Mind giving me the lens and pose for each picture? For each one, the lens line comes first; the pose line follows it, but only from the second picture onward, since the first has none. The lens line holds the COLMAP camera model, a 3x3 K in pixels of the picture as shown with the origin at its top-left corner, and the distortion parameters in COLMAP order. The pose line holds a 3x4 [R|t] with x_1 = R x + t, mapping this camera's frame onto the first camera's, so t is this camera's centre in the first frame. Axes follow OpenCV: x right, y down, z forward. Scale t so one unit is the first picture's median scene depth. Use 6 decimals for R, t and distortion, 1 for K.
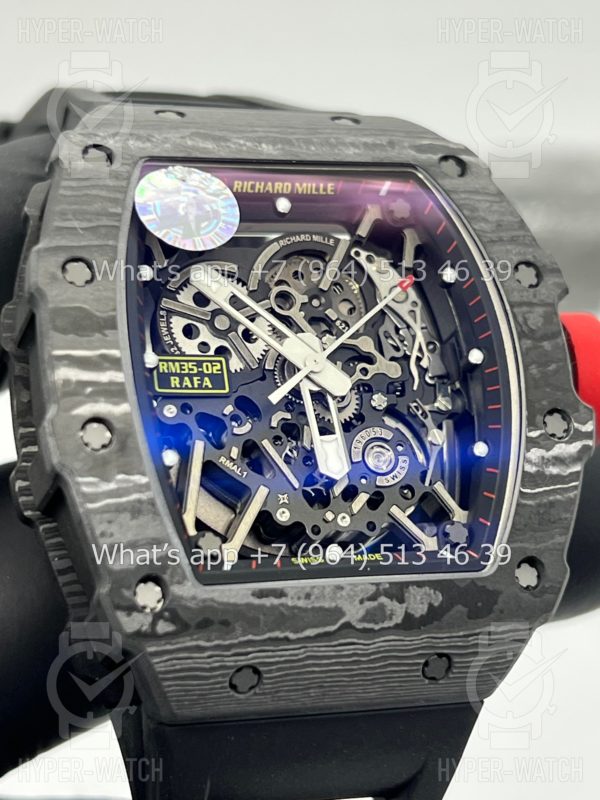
lens RADIAL K [[1964.8, 0, 300.0], [0, 1964.8, 400.0], [0, 0, 1]] dist [0.100920, 0.225143]
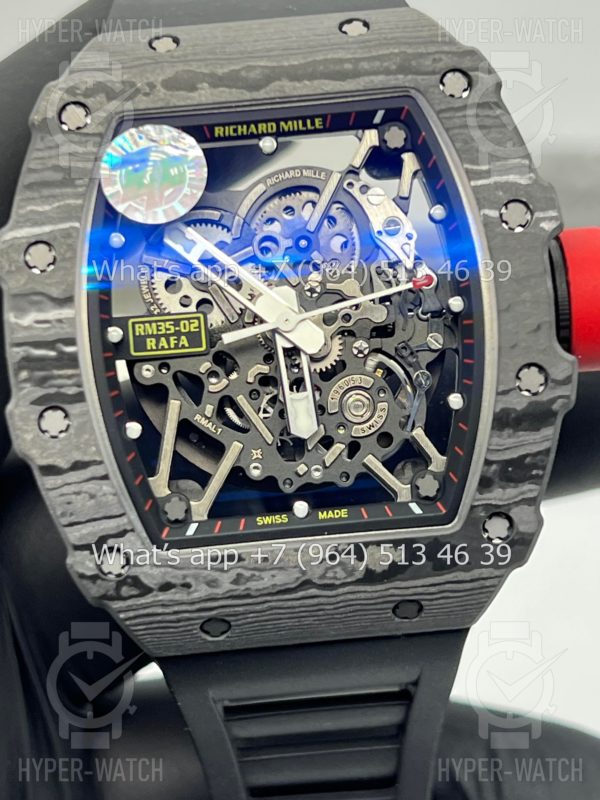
lens RADIAL K [[1964.8, 0, 300.0], [0, 1964.8, 400.0], [0, 0, 1]] dist [0.100920, 0.225143]
pose [[0.954912, 0.039159, -0.294295, 0.316456], [0.059174, 0.946270, 0.317918, -0.304462], [0.290932, -0.320999, 0.901287, 0.071896]]
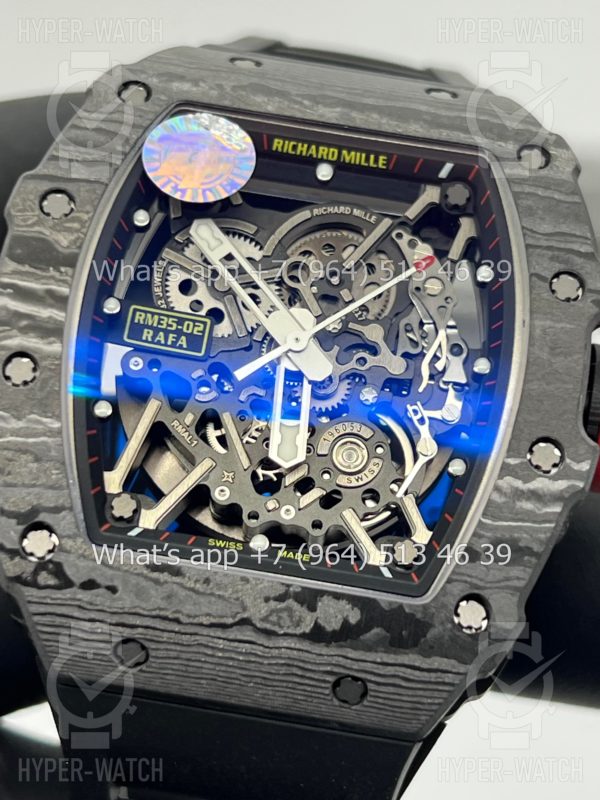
lens RADIAL K [[1964.8, 0, 300.0], [0, 1964.8, 400.0], [0, 0, 1]] dist [0.100920, 0.225143]
pose [[0.915122, 0.177466, -0.362020, 0.351563], [-0.176874, 0.983609, 0.035069, -0.024384], [0.362309, 0.031940, 0.931511, 0.136120]]
